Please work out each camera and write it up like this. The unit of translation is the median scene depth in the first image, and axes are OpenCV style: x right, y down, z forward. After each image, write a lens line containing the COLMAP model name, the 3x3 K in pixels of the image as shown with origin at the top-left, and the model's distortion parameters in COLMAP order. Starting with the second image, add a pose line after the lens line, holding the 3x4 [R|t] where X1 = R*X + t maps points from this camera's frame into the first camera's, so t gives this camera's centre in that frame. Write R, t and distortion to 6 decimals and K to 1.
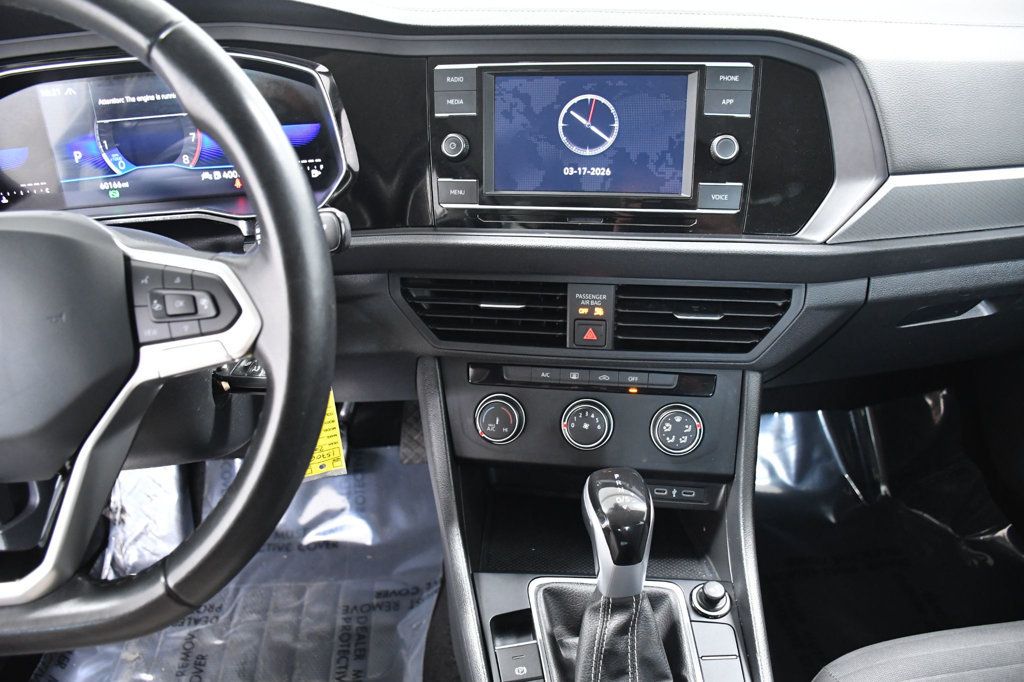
lens RADIAL K [[801.0, 0, 512.0], [0, 801.0, 341.0], [0, 0, 1]] dist [-0.149027, 0.097551]
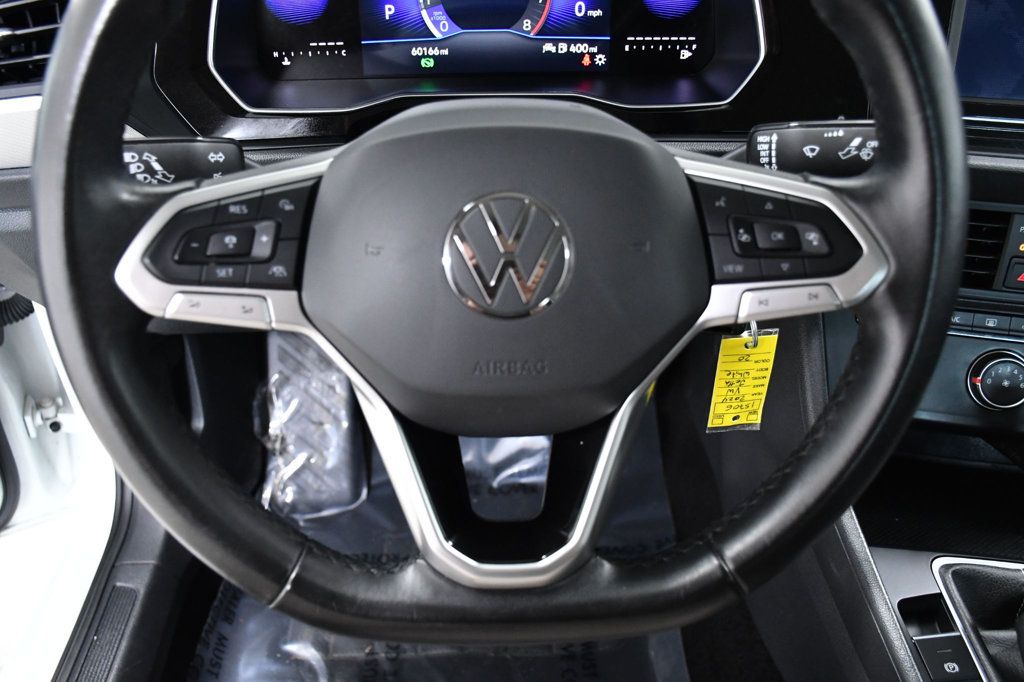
lens RADIAL K [[957.9, 0, 512.0], [0, 957.9, 341.0], [0, 0, 1]] dist [-0.097889, 0.179953]
pose [[0.998318, 0.056269, -0.013969, -0.409442], [-0.054359, 0.992229, 0.111923, -0.021000], [0.020158, -0.110975, 0.993619, -0.001455]]
